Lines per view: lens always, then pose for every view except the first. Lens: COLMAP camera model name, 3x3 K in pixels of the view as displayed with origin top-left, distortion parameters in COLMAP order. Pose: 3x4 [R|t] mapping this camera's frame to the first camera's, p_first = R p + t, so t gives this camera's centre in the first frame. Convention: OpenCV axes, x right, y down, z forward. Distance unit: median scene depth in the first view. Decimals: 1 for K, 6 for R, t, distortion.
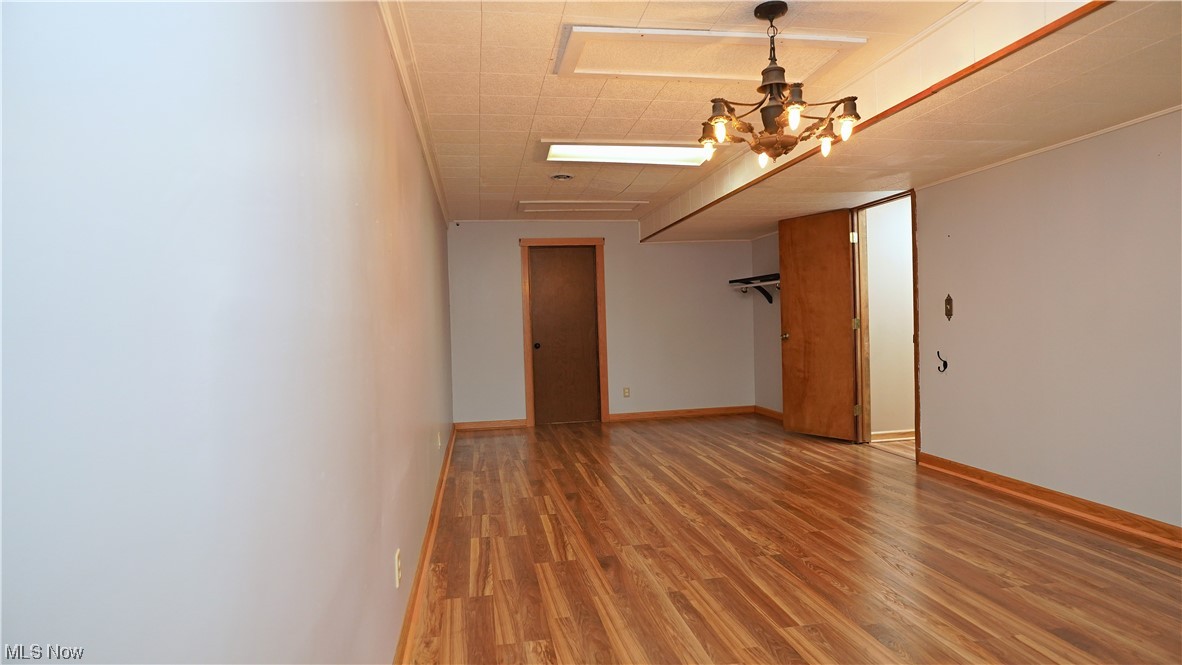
lens RADIAL K [[652.8, 0, 591.0], [0, 652.8, 332.5], [0, 0, 1]] dist [-0.031648, 0.002440]
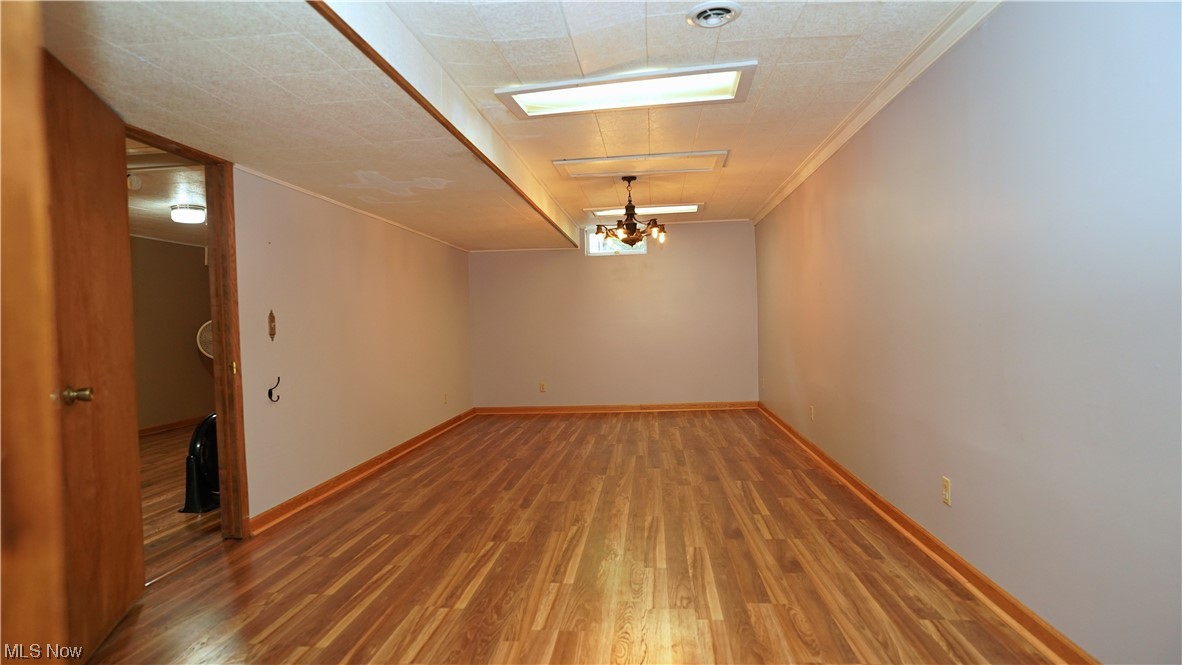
lens RADIAL K [[652.8, 0, 591.0], [0, 652.8, 332.5], [0, 0, 1]] dist [-0.031648, 0.002440]
pose [[-0.963047, 0.058508, 0.262900, -0.089587], [0.067382, 0.997418, 0.024858, -0.025496], [-0.260767, 0.041655, -0.964503, 1.935030]]
